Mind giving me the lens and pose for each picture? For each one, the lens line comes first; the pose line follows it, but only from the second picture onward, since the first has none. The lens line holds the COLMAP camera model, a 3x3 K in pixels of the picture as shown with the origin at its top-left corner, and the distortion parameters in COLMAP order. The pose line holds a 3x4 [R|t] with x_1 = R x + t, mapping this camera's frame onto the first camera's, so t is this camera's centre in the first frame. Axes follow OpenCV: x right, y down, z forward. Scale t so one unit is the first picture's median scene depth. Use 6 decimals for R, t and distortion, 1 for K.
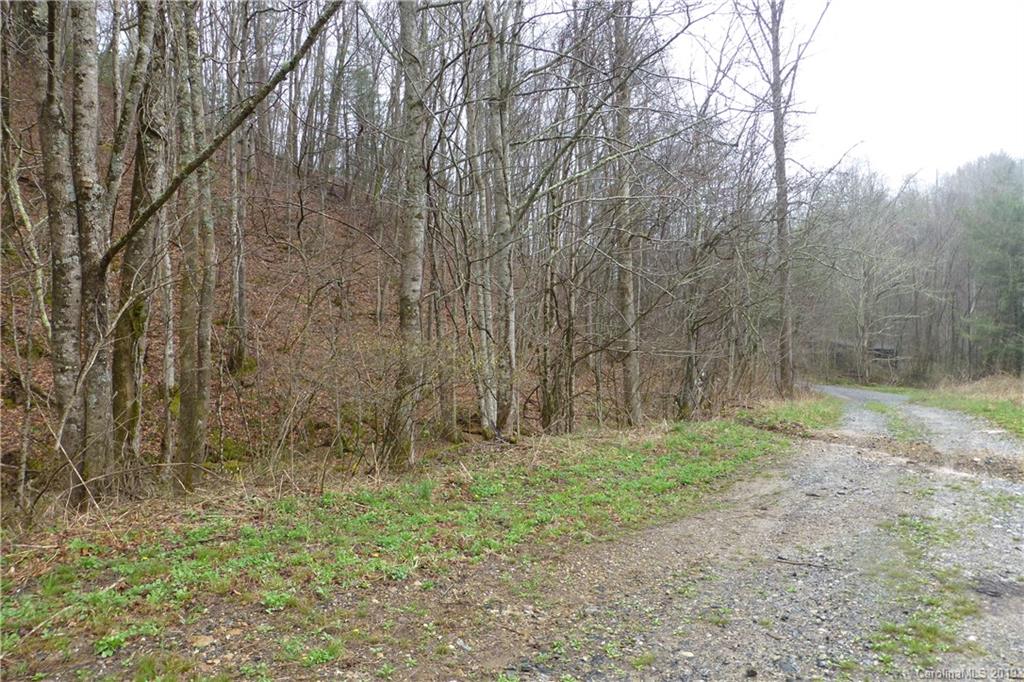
lens RADIAL K [[764.0, 0, 511.8], [0, 764.0, 340.8], [0, 0, 1]] dist [-0.008904, -0.001515]
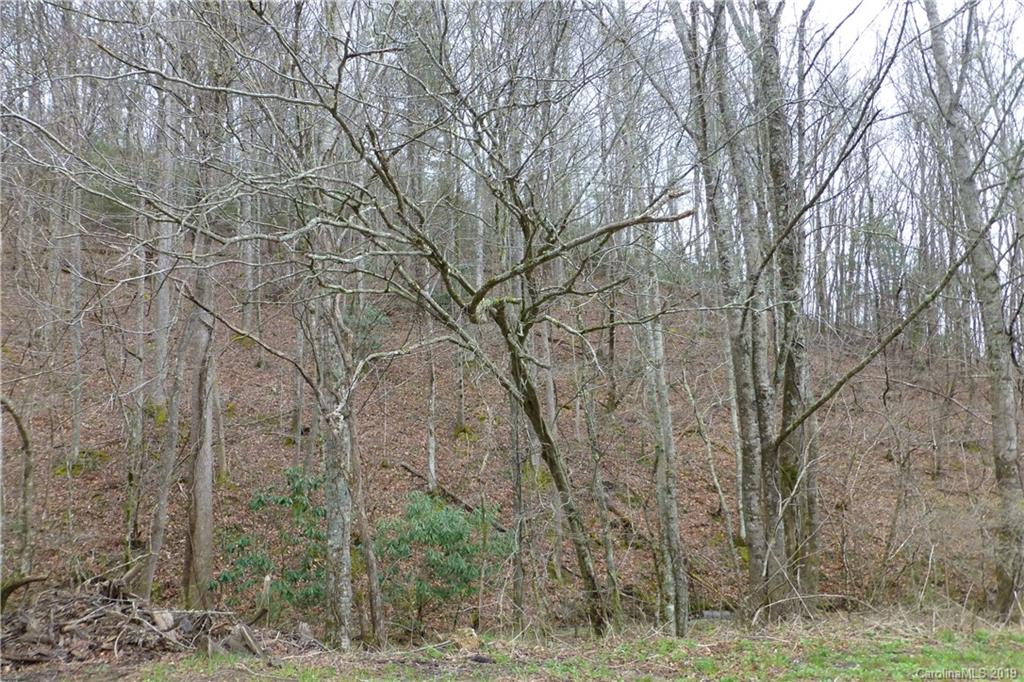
lens RADIAL K [[764.0, 0, 512.8], [0, 764.0, 341.6], [0, 0, 1]] dist [-0.008904, -0.001515]
pose [[0.797997, -0.111726, -0.592215, -0.068361], [-0.007657, 0.980706, -0.195336, -0.005134], [0.602613, 0.160412, 0.781745, -0.431424]]
